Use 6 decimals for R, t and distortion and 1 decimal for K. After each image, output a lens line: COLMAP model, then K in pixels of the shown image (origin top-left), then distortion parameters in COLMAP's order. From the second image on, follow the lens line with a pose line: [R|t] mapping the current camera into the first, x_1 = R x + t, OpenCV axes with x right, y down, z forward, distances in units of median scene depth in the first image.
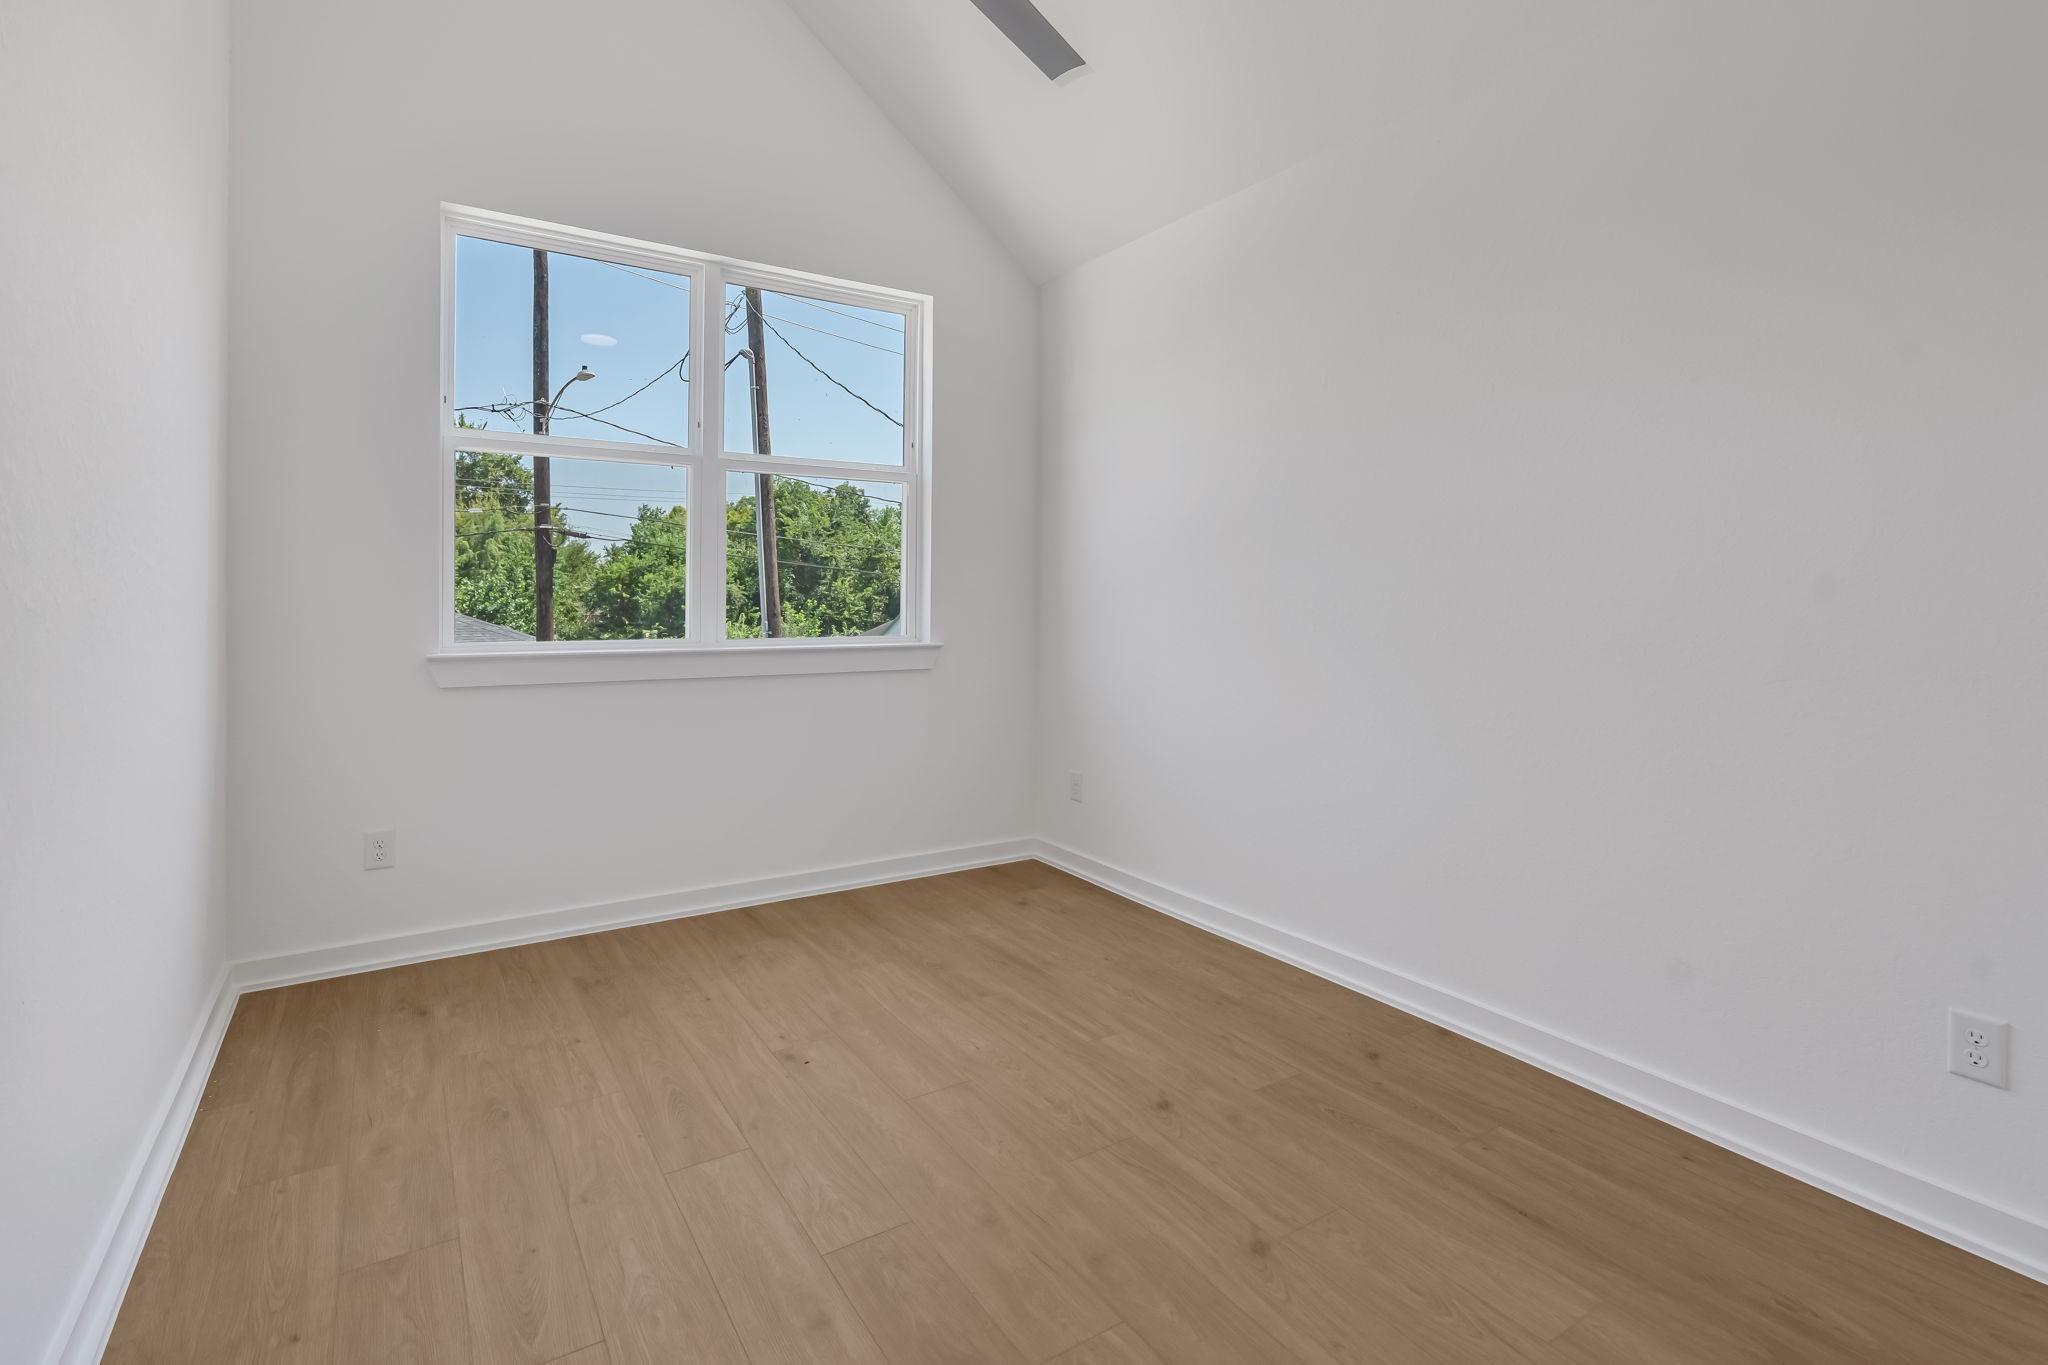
lens RADIAL K [[967.4, 0, 1021.4], [0, 967.4, 627.3], [0, 0, 1]] dist [0.018968, -0.008365]
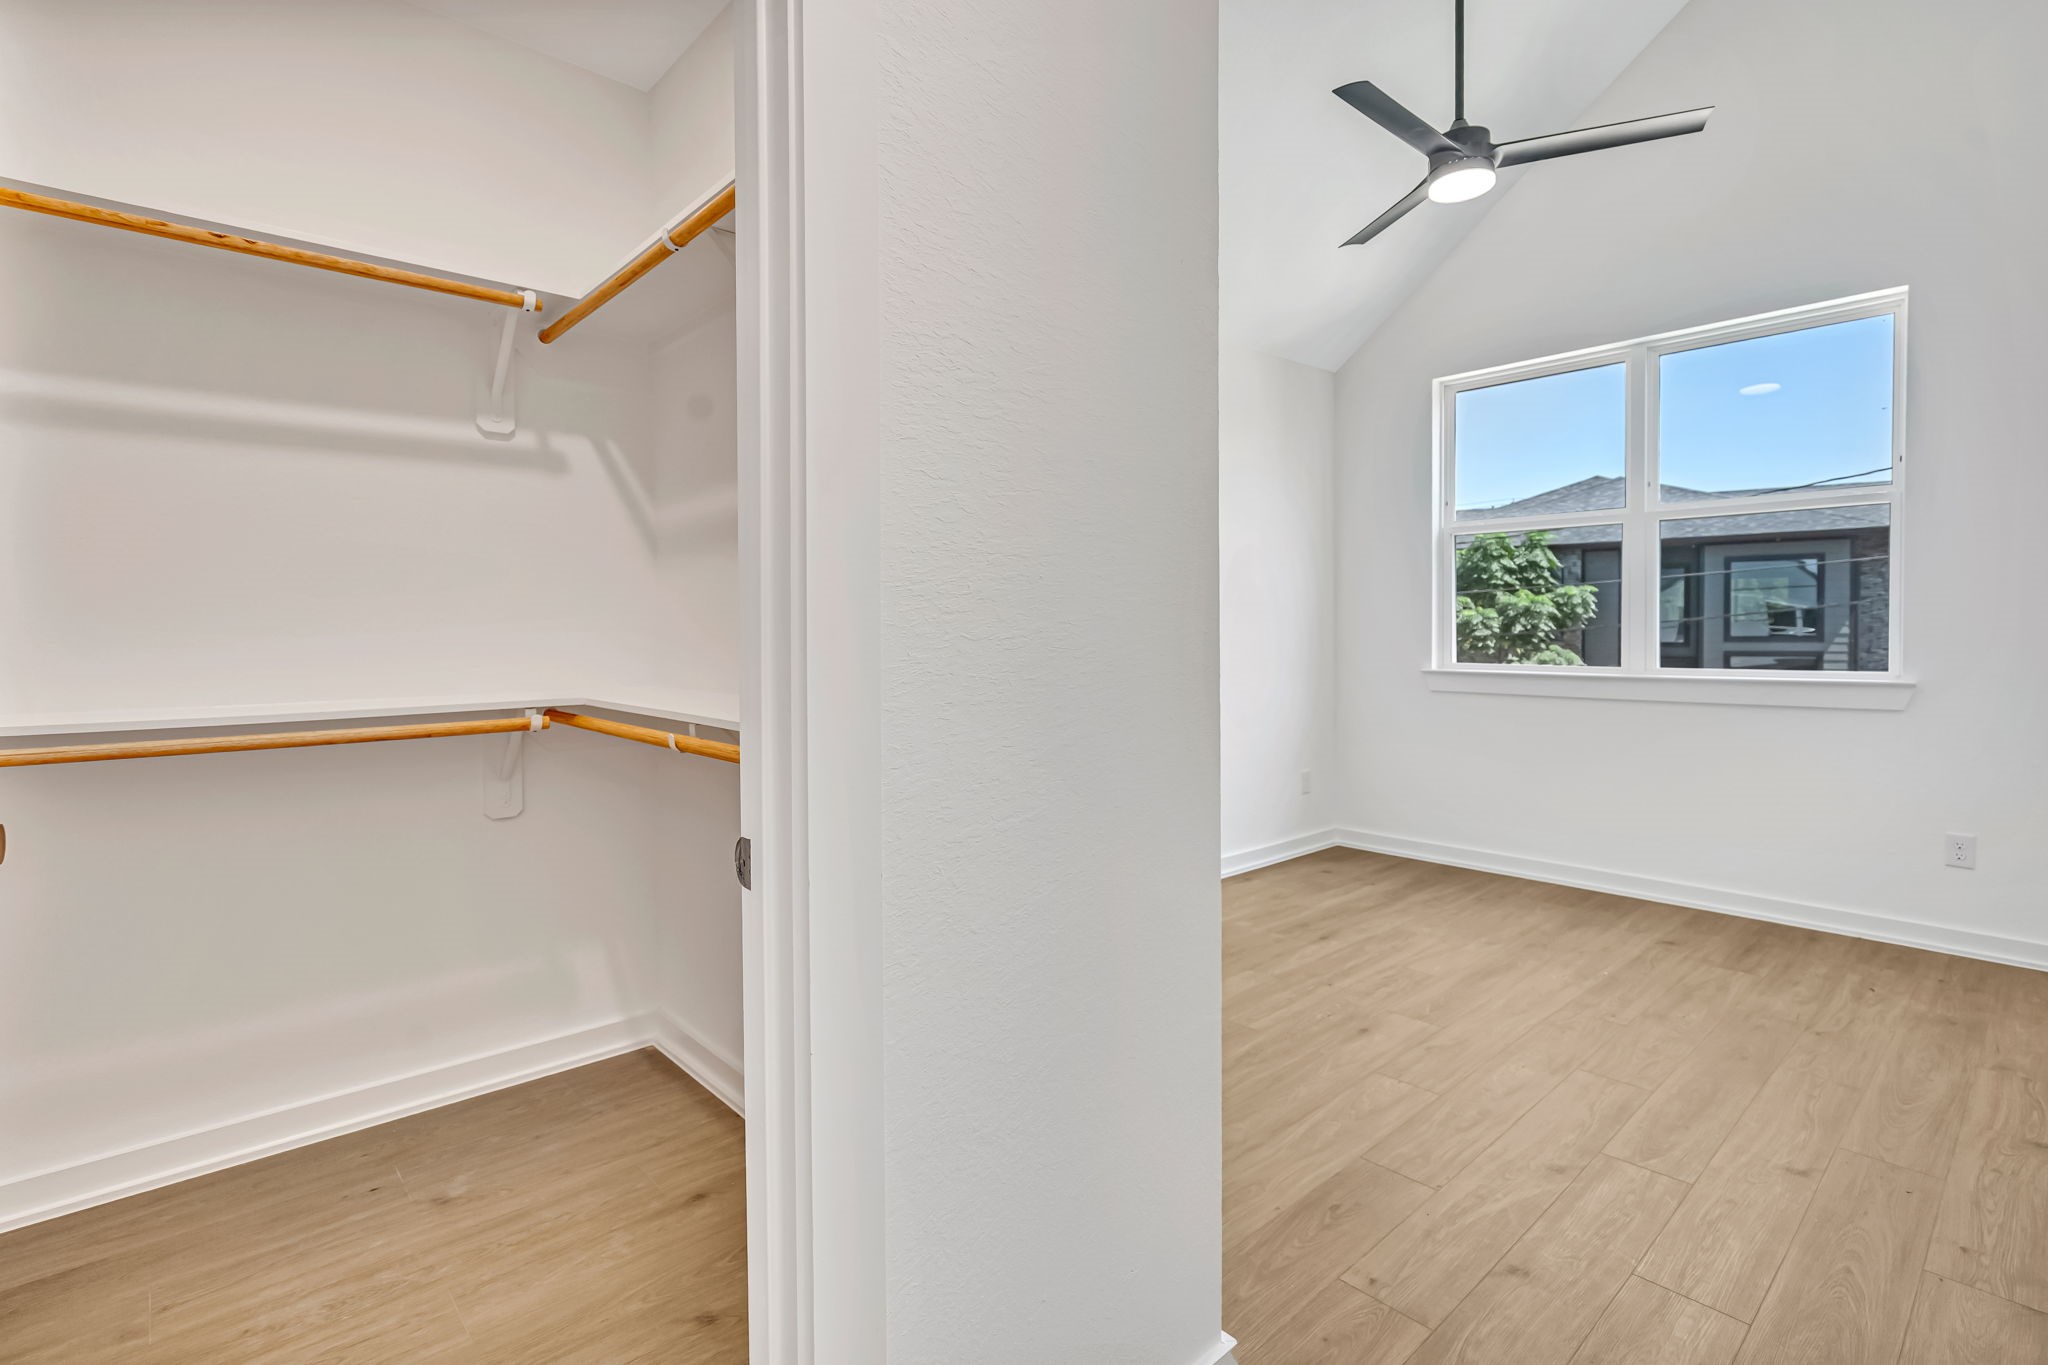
lens RADIAL K [[967.4, 0, 1021.4], [0, 967.4, 627.3], [0, 0, 1]] dist [0.018968, -0.008365]
pose [[0.164802, -0.017080, -0.986179, 0.735140], [-0.027429, 0.999384, -0.021893, 0.009939], [0.985945, 0.030658, 0.164232, 0.053302]]
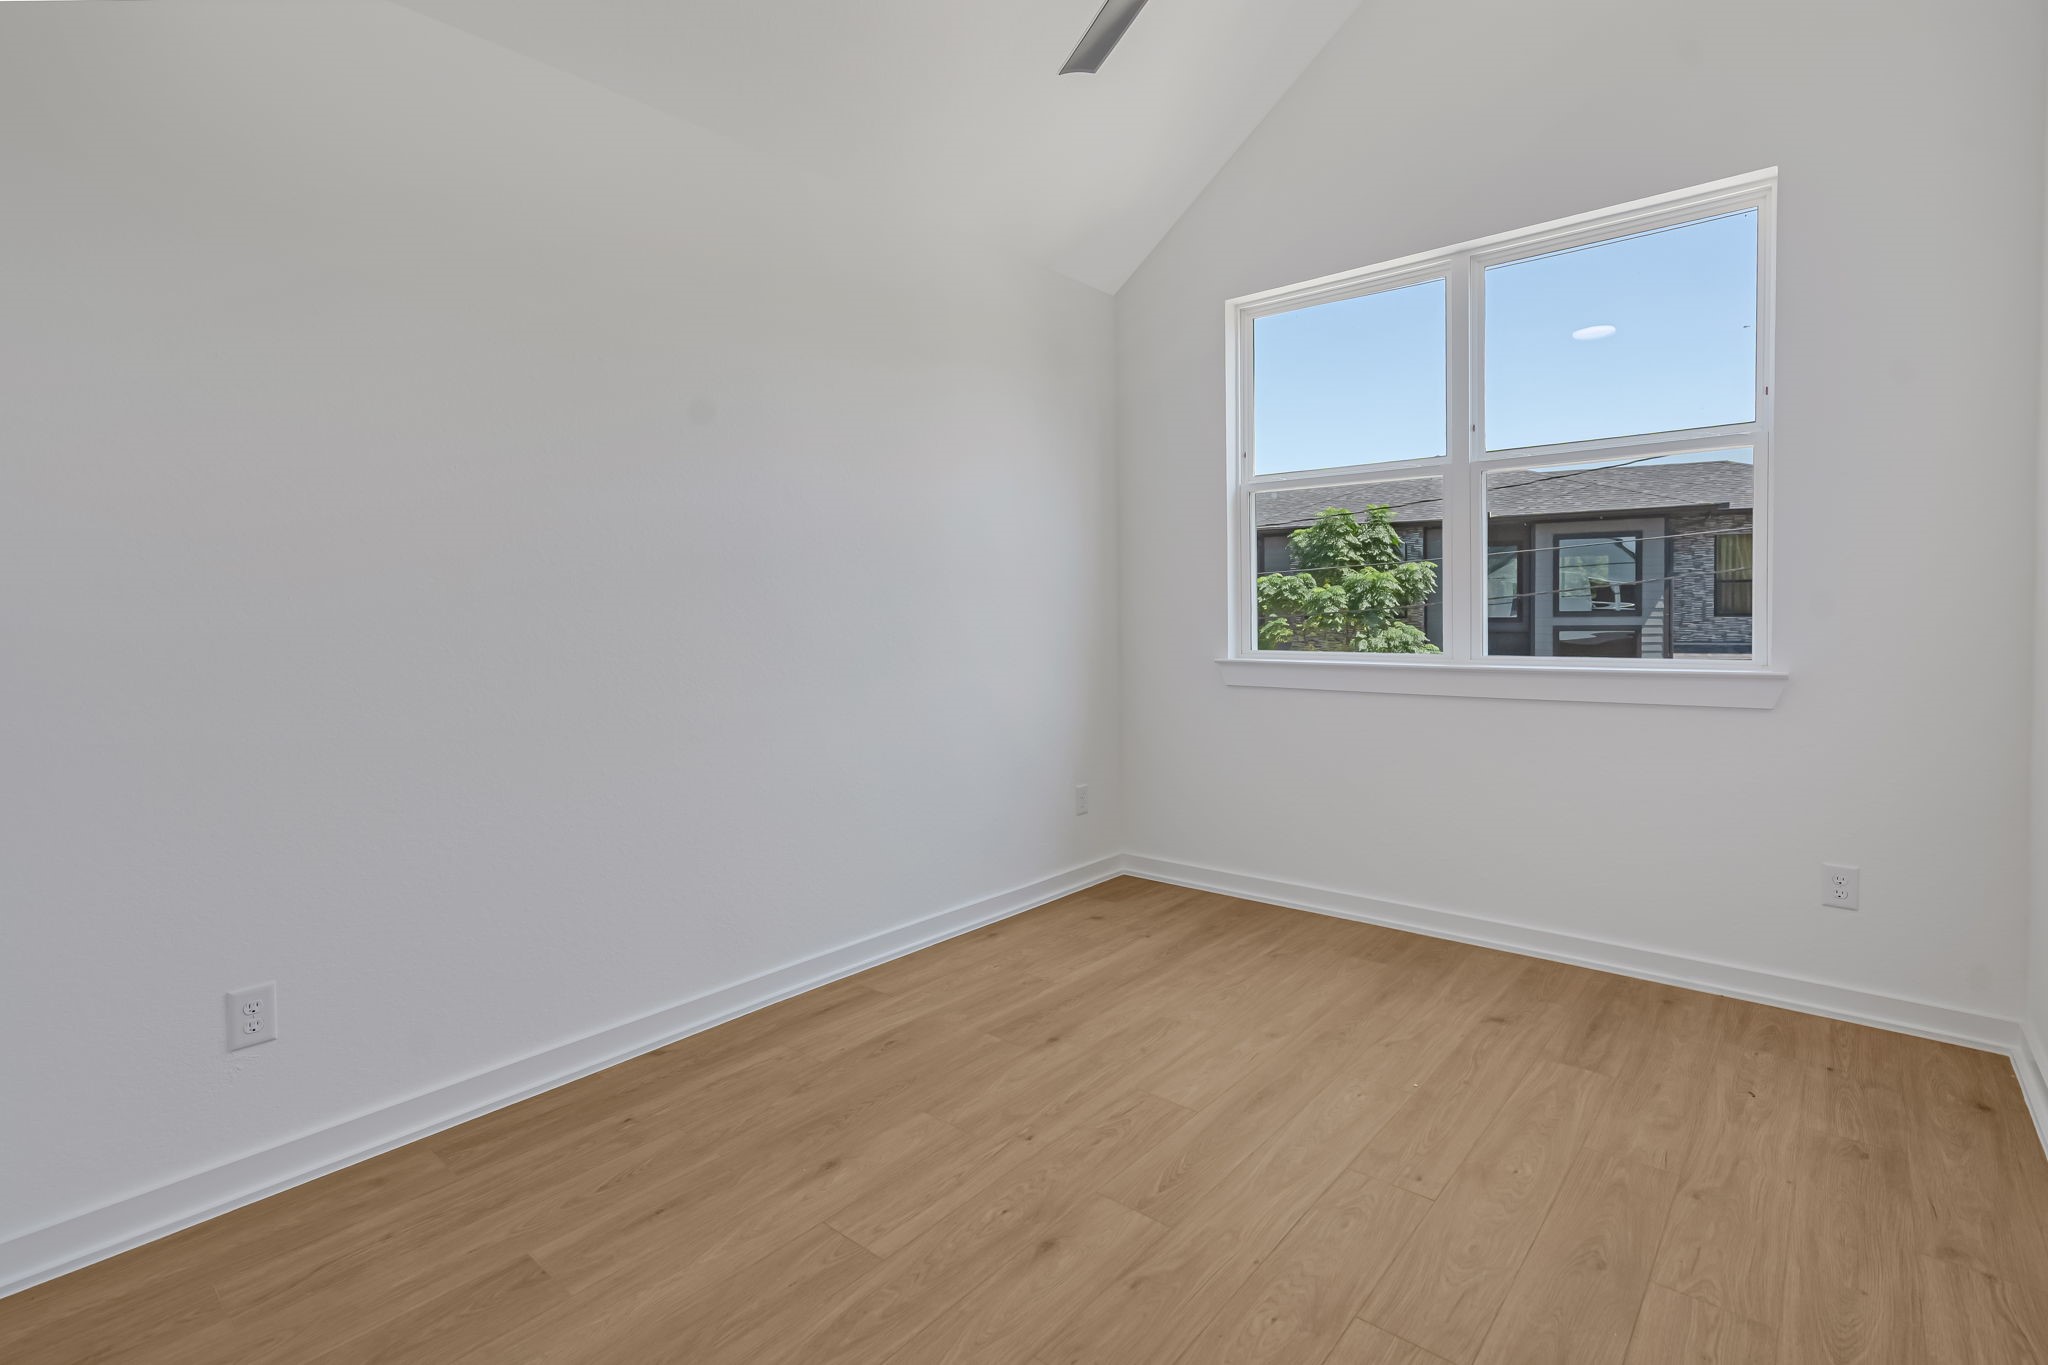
lens RADIAL K [[940.5, 0, 1018.7], [0, 940.5, 606.5], [0, 0, 1]] dist [-0.001041, -0.000453]
pose [[0.271195, -0.018110, -0.962354, 0.464400], [-0.018196, 0.999548, -0.023938, -0.005379], [0.962352, 0.024003, 0.270743, 0.314909]]
